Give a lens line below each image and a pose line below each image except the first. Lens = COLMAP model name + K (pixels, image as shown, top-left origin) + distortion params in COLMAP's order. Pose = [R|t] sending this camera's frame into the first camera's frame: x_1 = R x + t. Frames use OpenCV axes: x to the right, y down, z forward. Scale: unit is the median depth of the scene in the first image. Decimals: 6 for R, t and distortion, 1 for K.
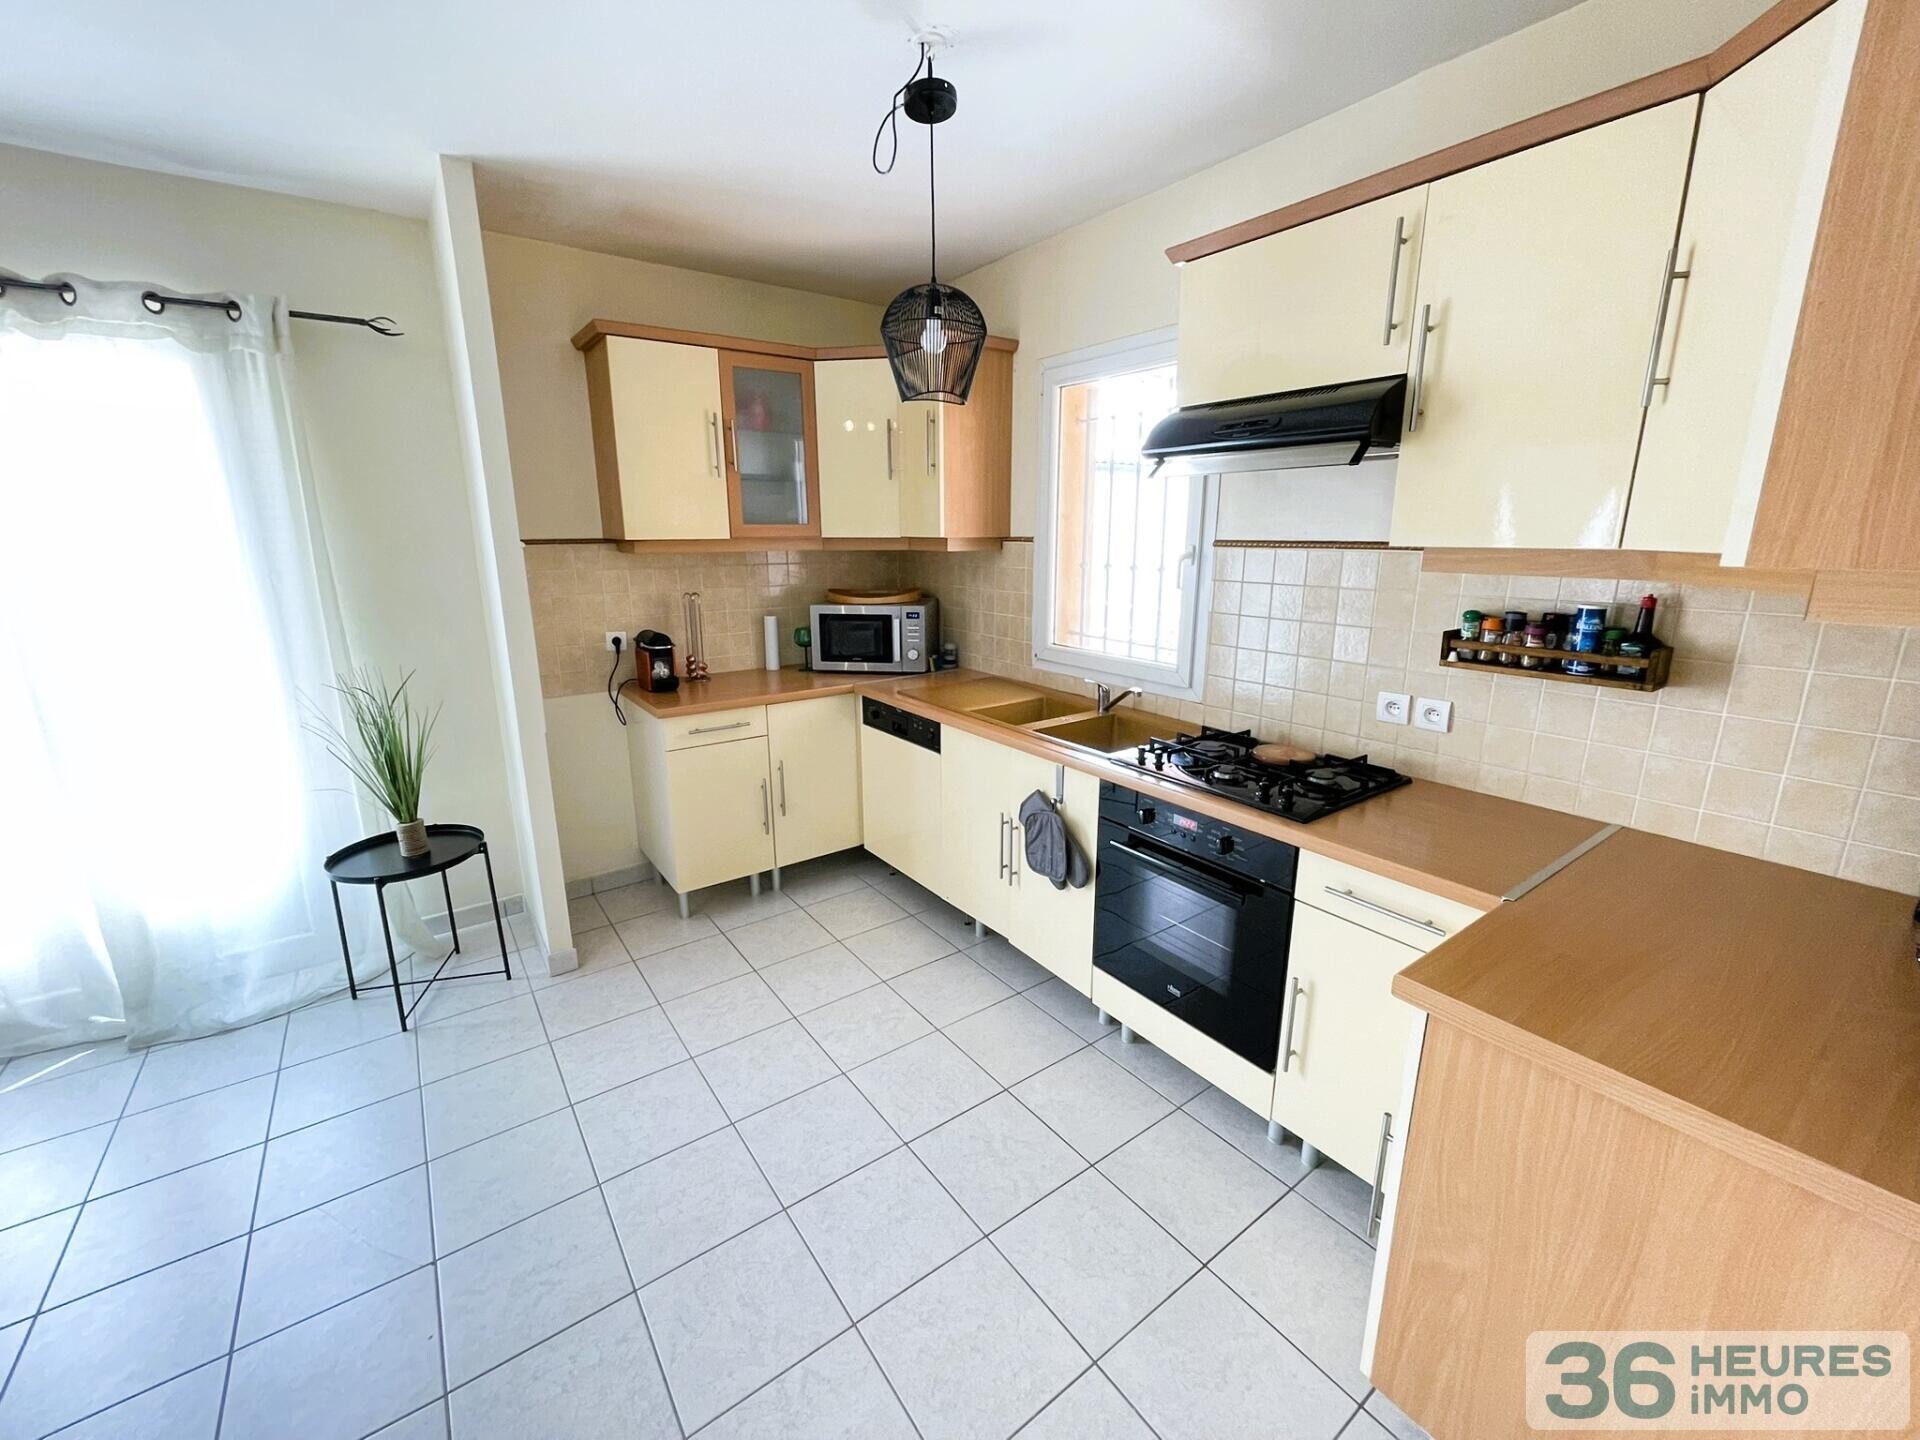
lens RADIAL K [[777.7, 0, 960.2], [0, 777.7, 714.7], [0, 0, 1]] dist [-0.001283, -0.000244]
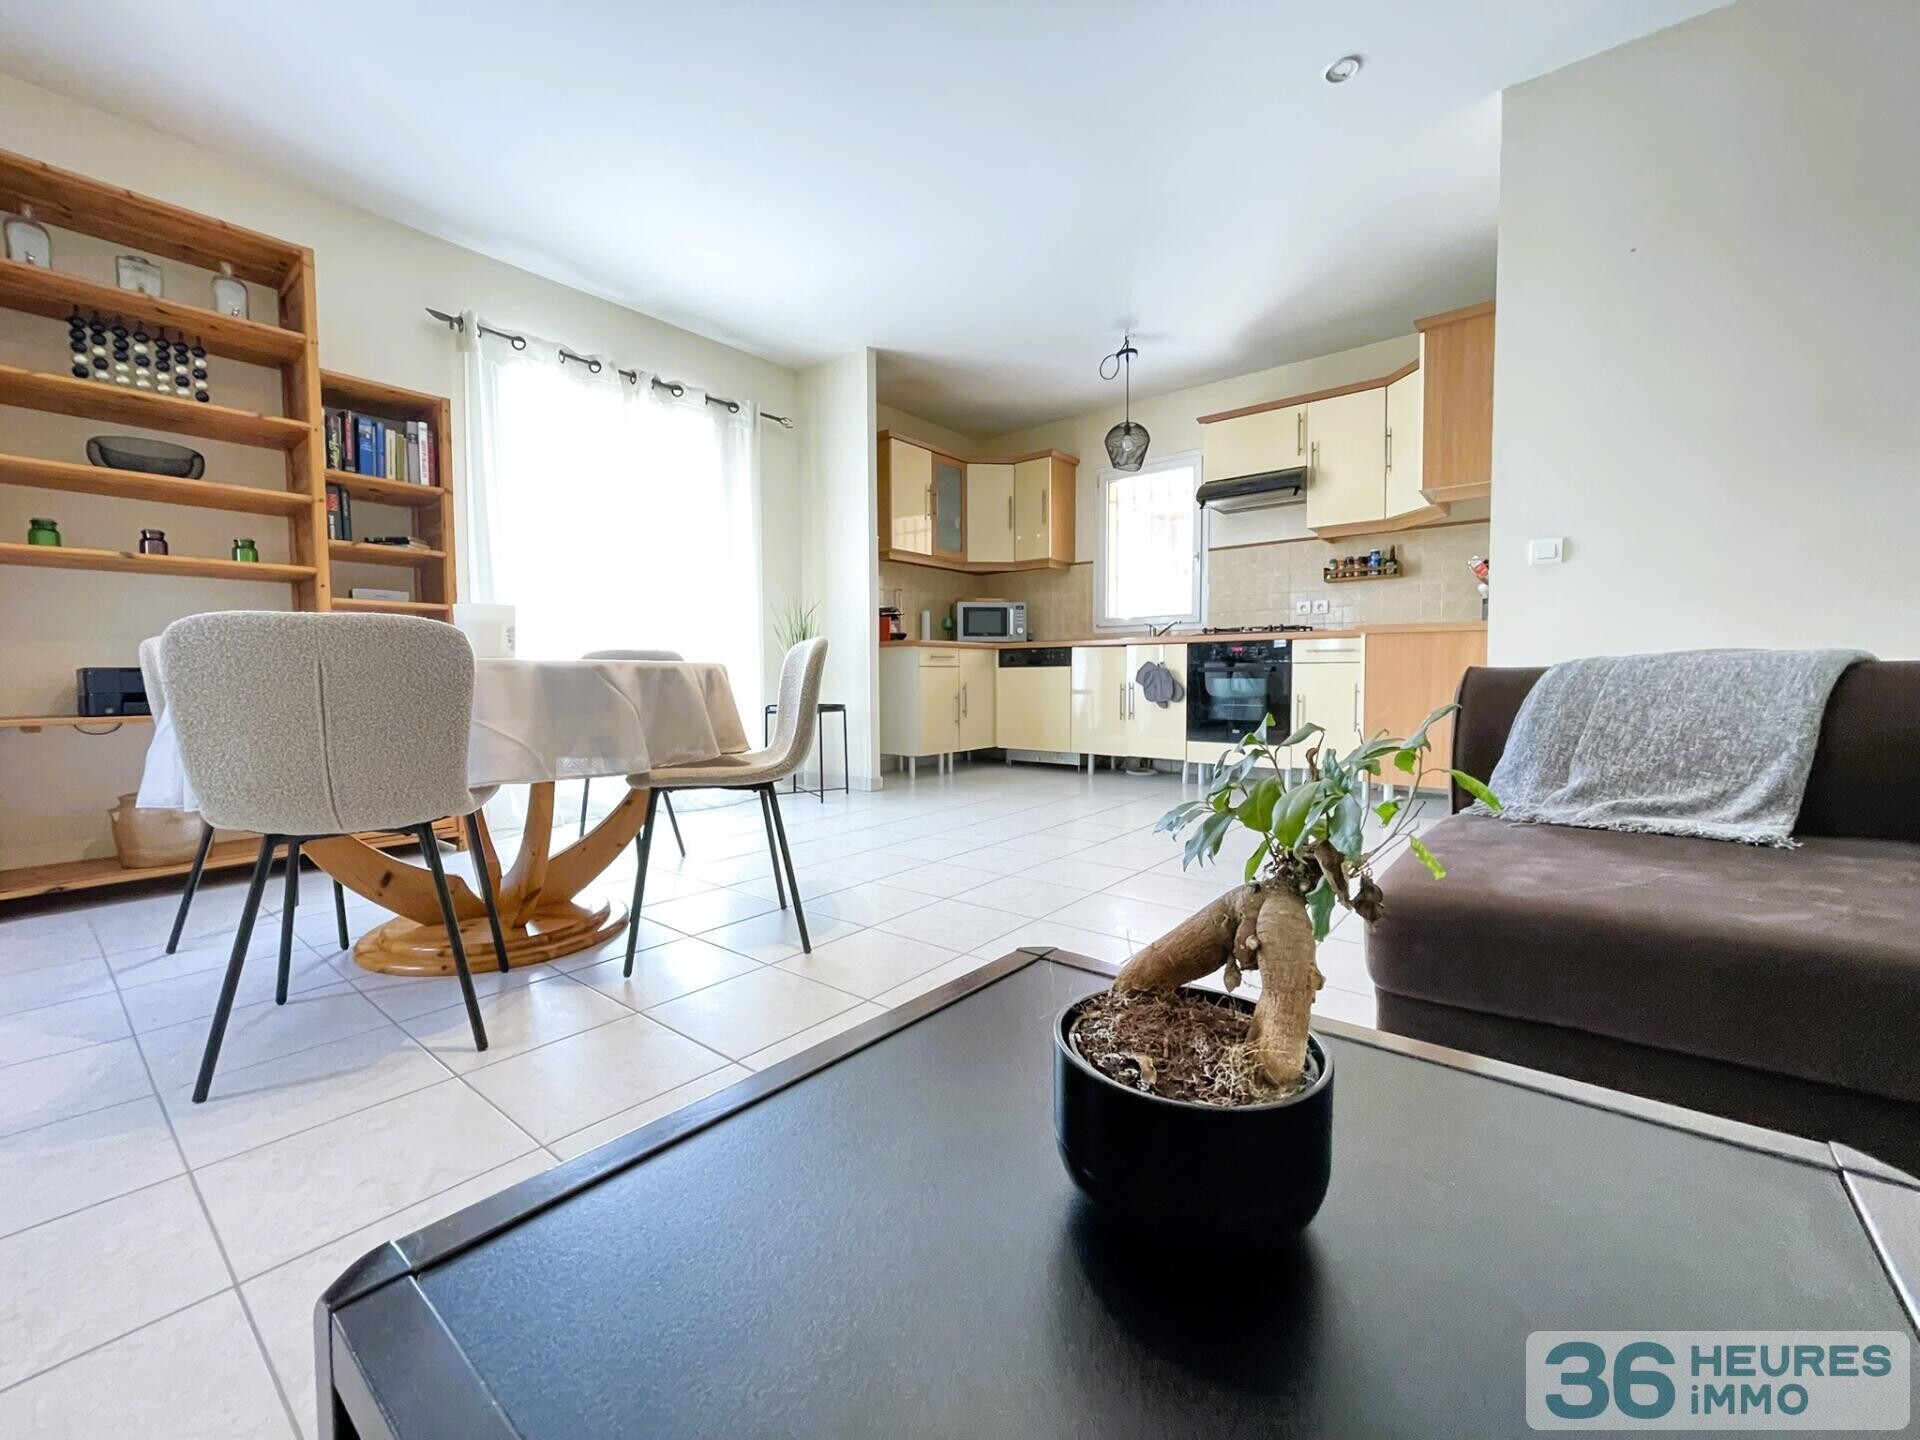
lens RADIAL K [[777.7, 0, 958.3], [0, 777.7, 712.7], [0, 0, 1]] dist [-0.001283, -0.000244]
pose [[0.964541, -0.015350, 0.263488, -0.759178], [0.064825, 0.981505, -0.180125, 0.468096], [-0.255850, 0.190818, 0.947697, -0.630857]]
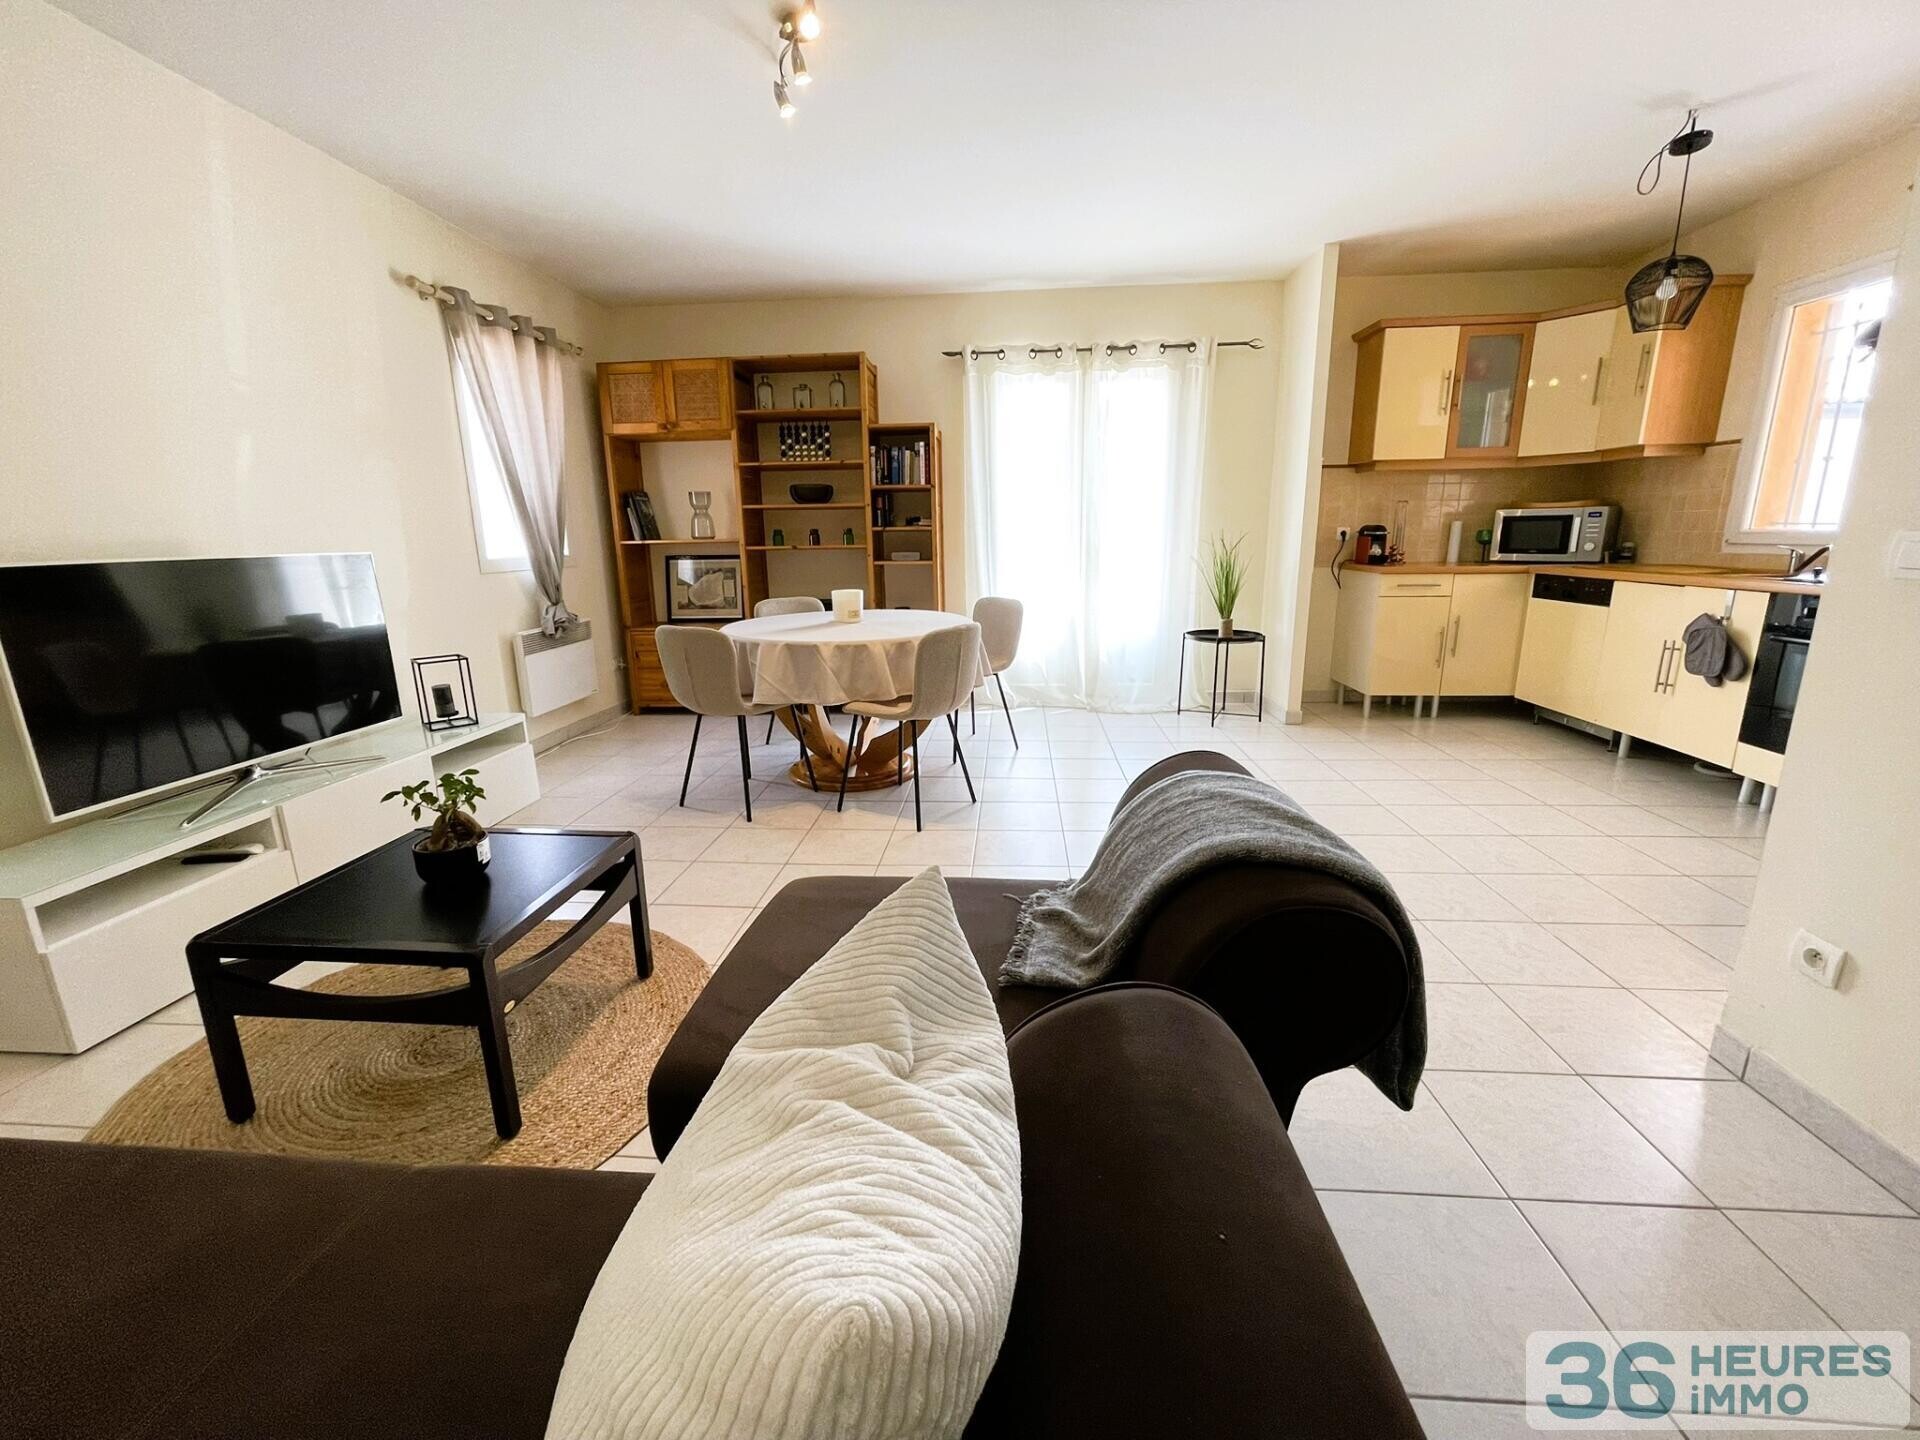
lens RADIAL K [[777.7, 0, 955.5], [0, 777.7, 712.5], [0, 0, 1]] dist [-0.001283, -0.000244]
pose [[0.761237, 0.136860, -0.633867, -0.010581], [-0.139982, 0.989110, 0.045451, 0.324683], [0.633185, 0.054131, 0.772105, -0.709324]]
